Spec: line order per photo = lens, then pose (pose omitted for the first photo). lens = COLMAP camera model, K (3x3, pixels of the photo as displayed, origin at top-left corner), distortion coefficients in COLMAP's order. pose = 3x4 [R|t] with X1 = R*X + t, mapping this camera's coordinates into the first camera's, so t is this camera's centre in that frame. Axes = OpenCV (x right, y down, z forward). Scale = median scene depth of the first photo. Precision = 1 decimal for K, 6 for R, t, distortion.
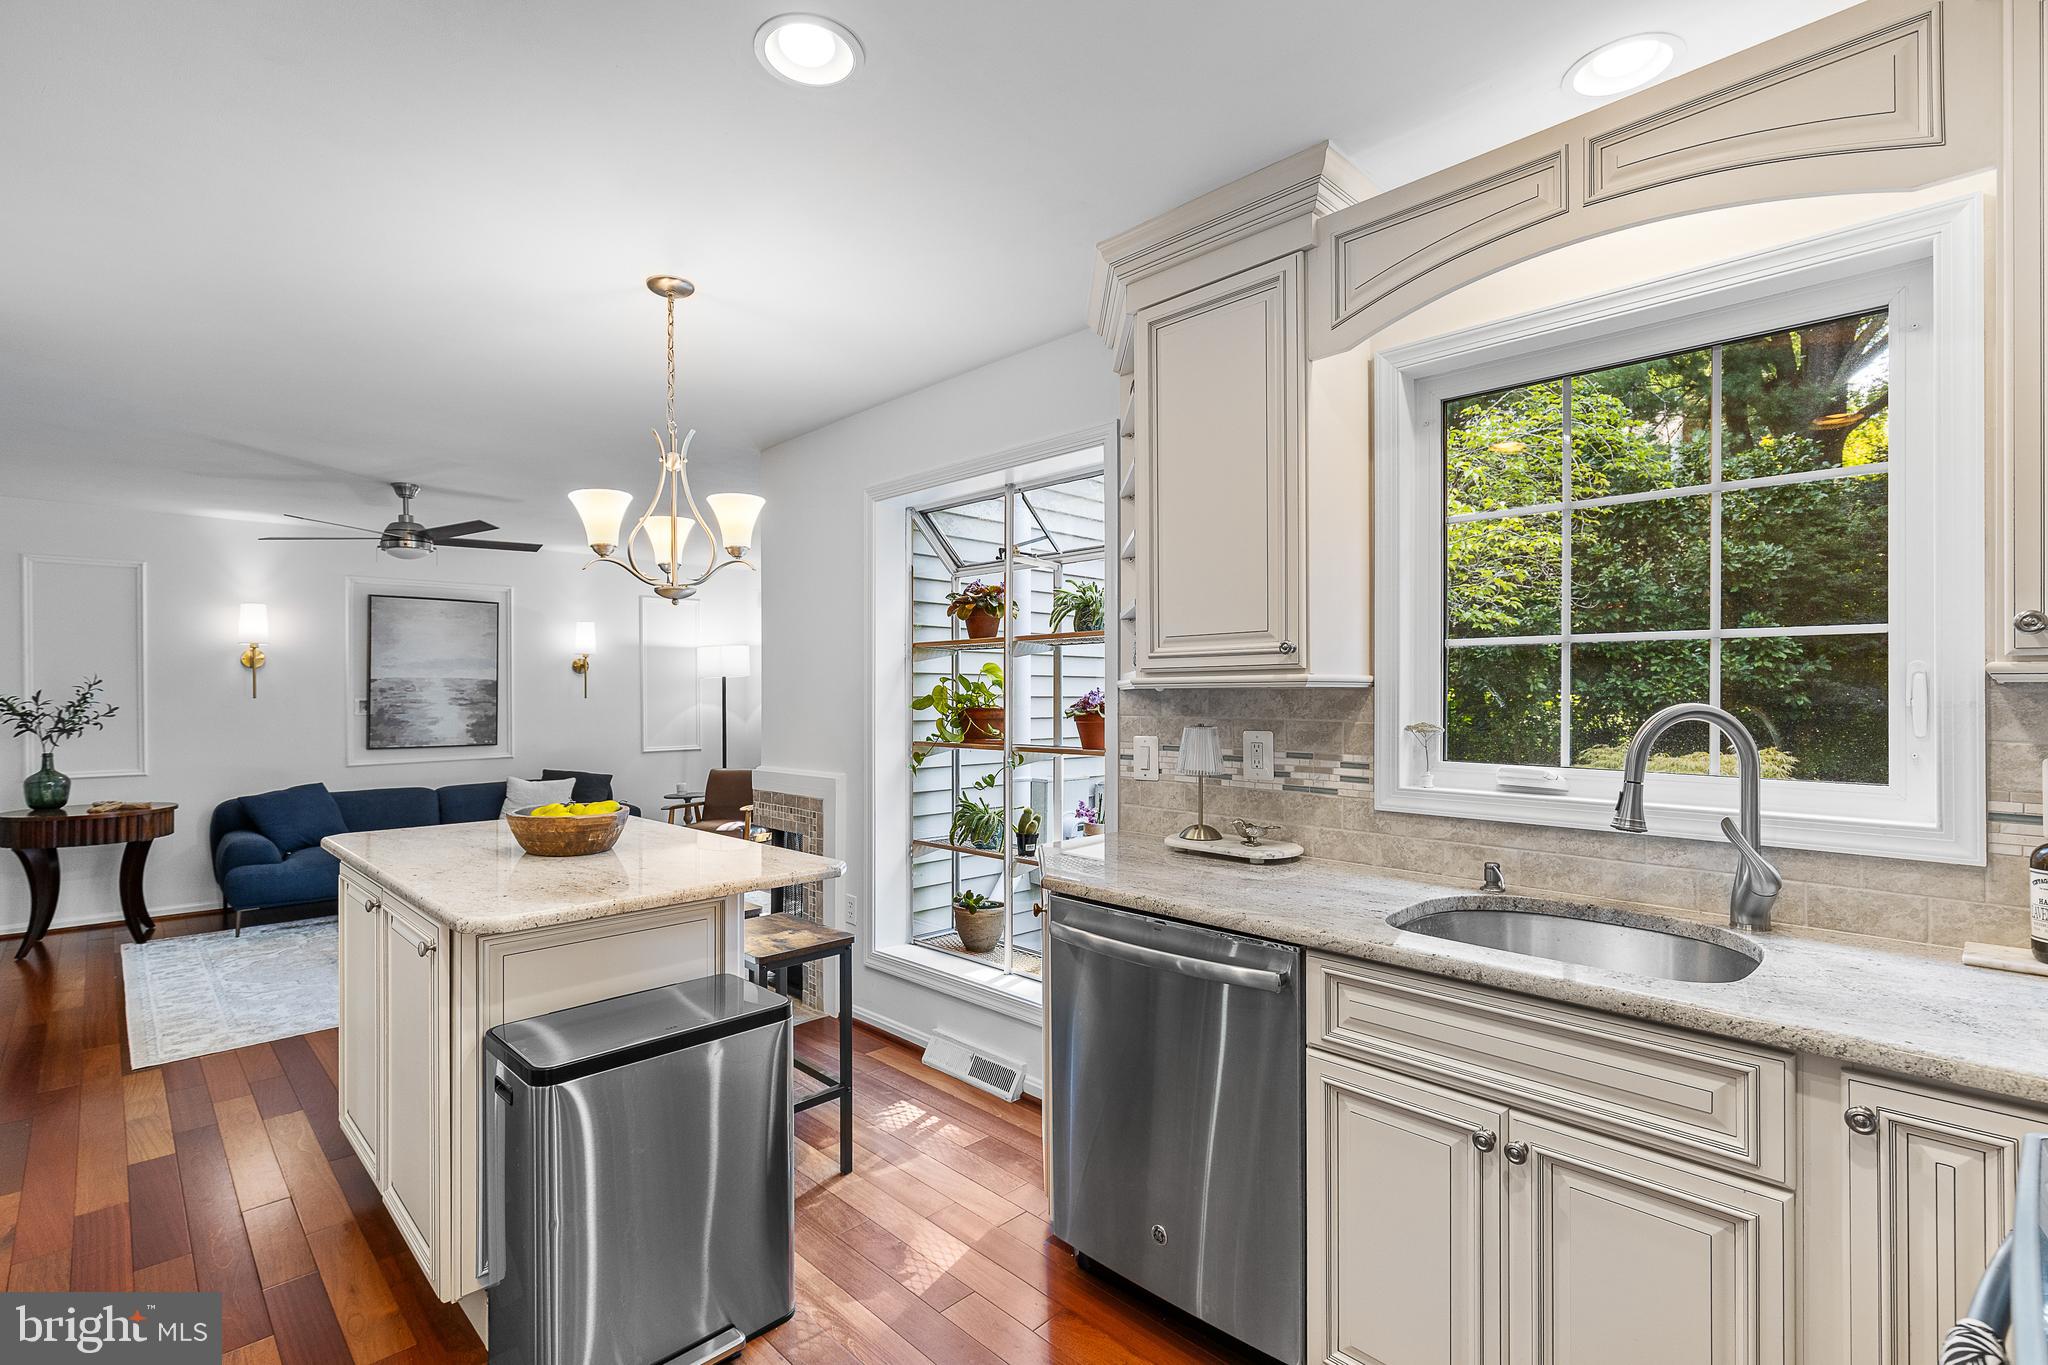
lens RADIAL K [[933.1, 0, 1022.4], [0, 933.1, 689.2], [0, 0, 1]] dist [-0.003446, 0.000293]
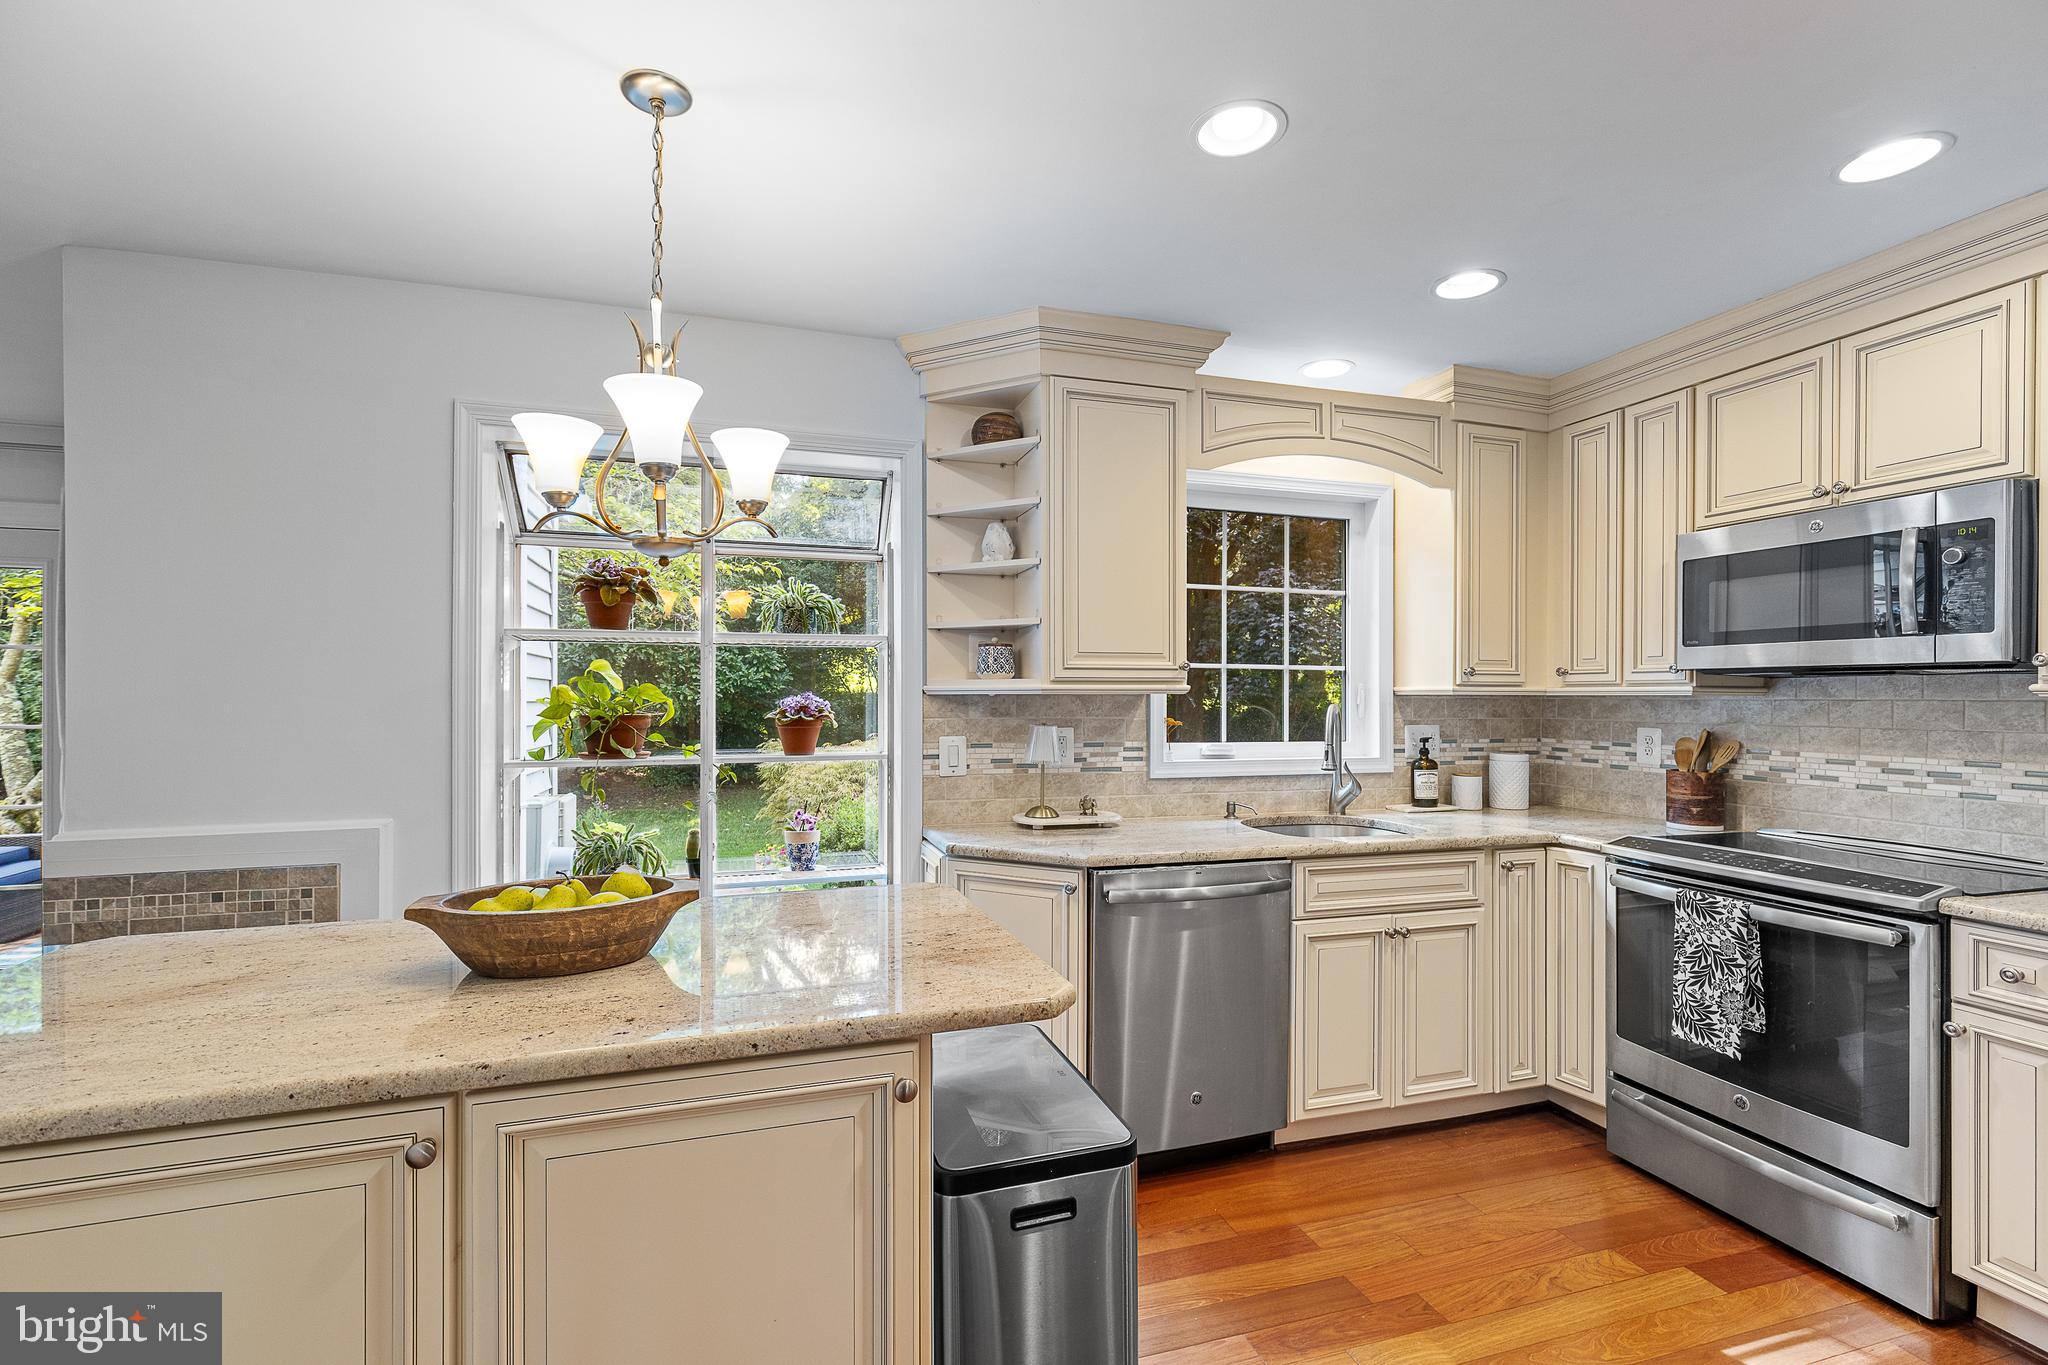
lens RADIAL K [[916.9, 0, 1024.5], [0, 916.9, 694.6], [0, 0, 1]] dist [0.011300, -0.005893]
pose [[0.451222, 0.004679, 0.892400, -0.432190], [-0.006353, 0.999978, -0.002030, 0.001187], [-0.892389, -0.004753, 0.451241, 0.232432]]
